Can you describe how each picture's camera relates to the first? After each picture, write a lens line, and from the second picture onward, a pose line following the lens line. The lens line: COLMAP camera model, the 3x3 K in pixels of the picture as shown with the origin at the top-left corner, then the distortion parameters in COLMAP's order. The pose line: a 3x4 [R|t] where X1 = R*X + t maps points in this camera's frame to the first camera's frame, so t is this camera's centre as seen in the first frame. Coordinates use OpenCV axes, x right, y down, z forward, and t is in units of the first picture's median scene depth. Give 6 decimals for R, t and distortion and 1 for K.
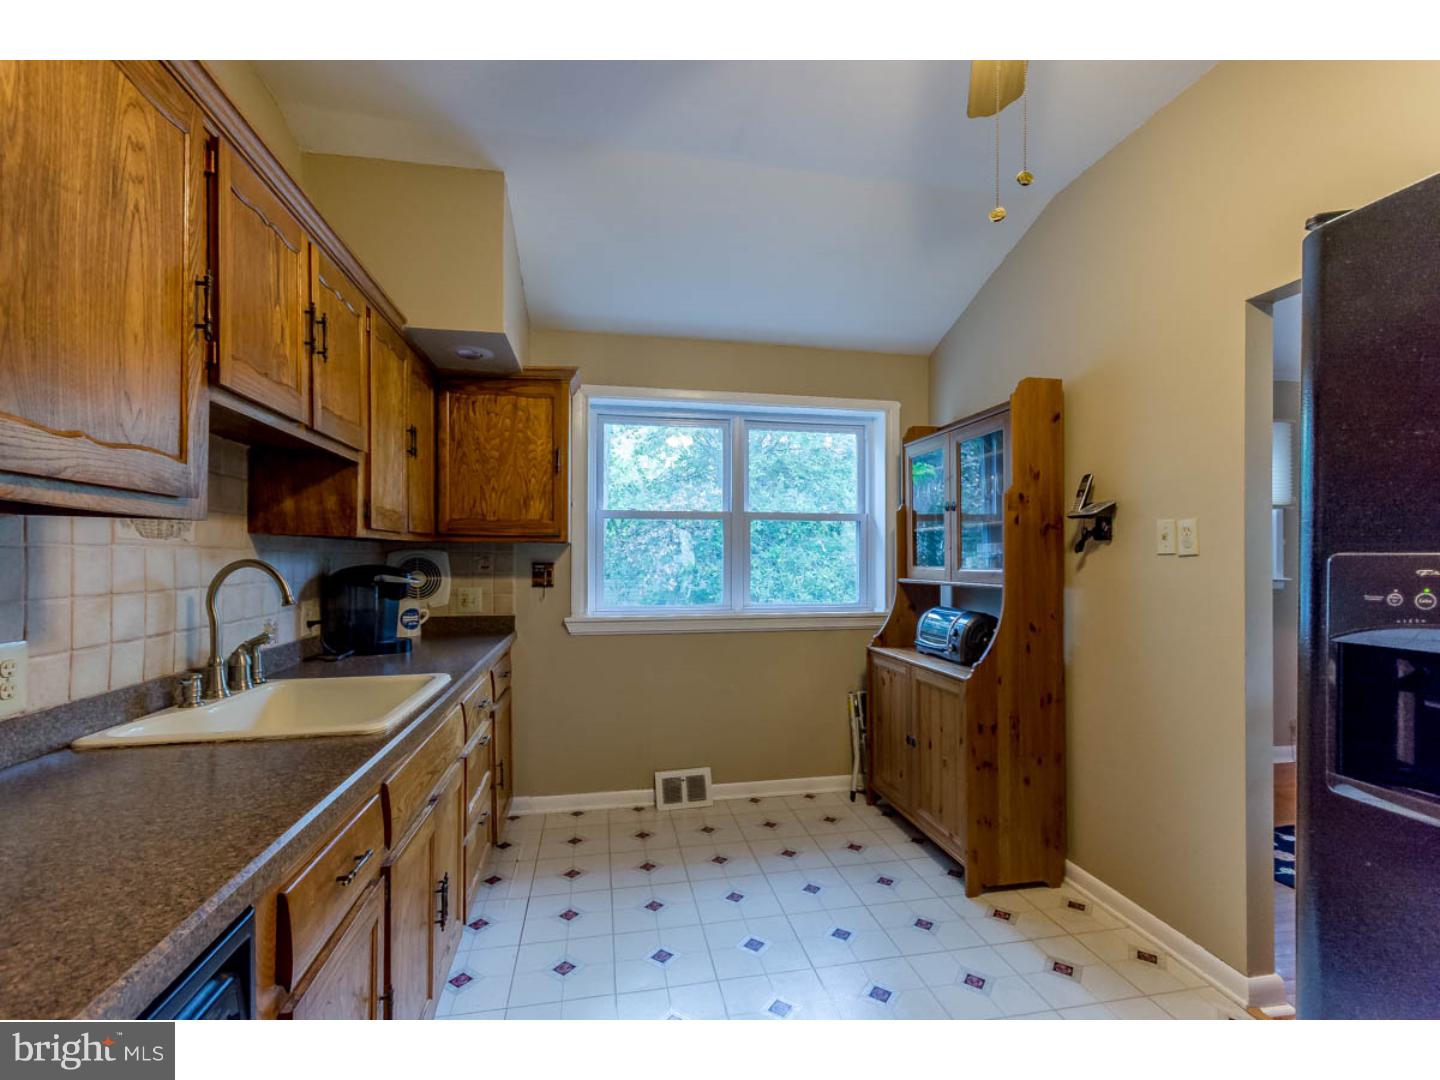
lens RADIAL K [[643.8, 0, 725.7], [0, 643.8, 554.2], [0, 0, 1]] dist [0.003052, 0.001280]
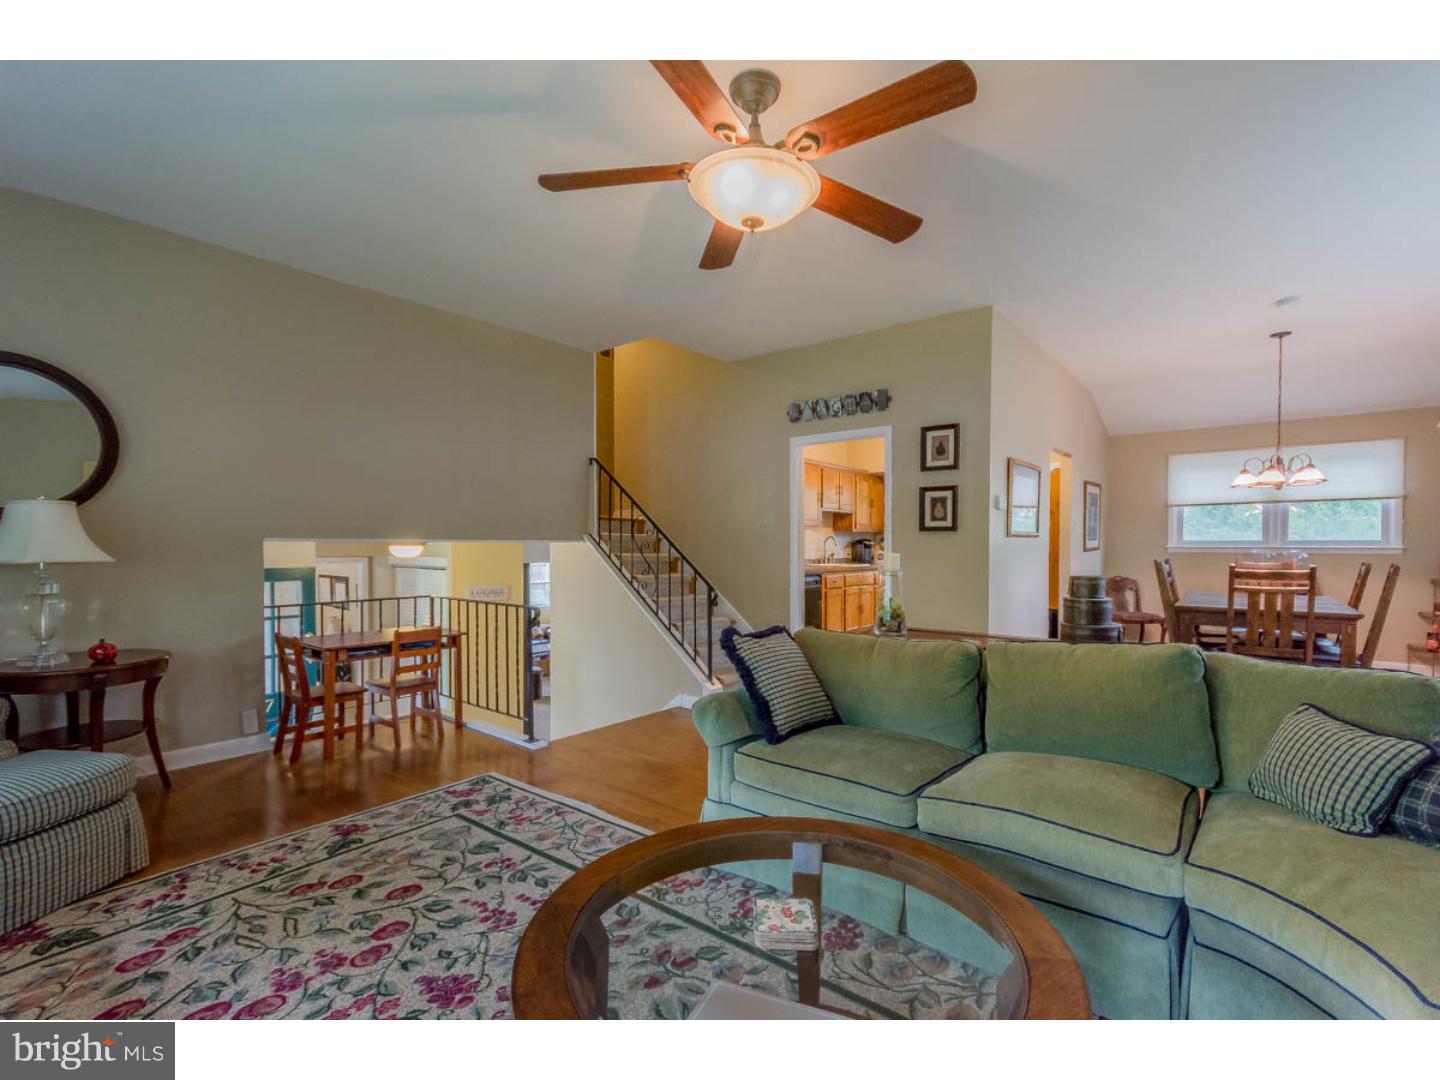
lens RADIAL K [[643.8, 0, 725.7], [0, 643.8, 554.2], [0, 0, 1]] dist [0.003052, 0.001280]
pose [[0.645631, 0.010187, -0.763581, 2.007916], [0.003354, 0.999864, 0.016174, 0.051359], [0.763642, -0.013003, 0.645509, -2.244643]]
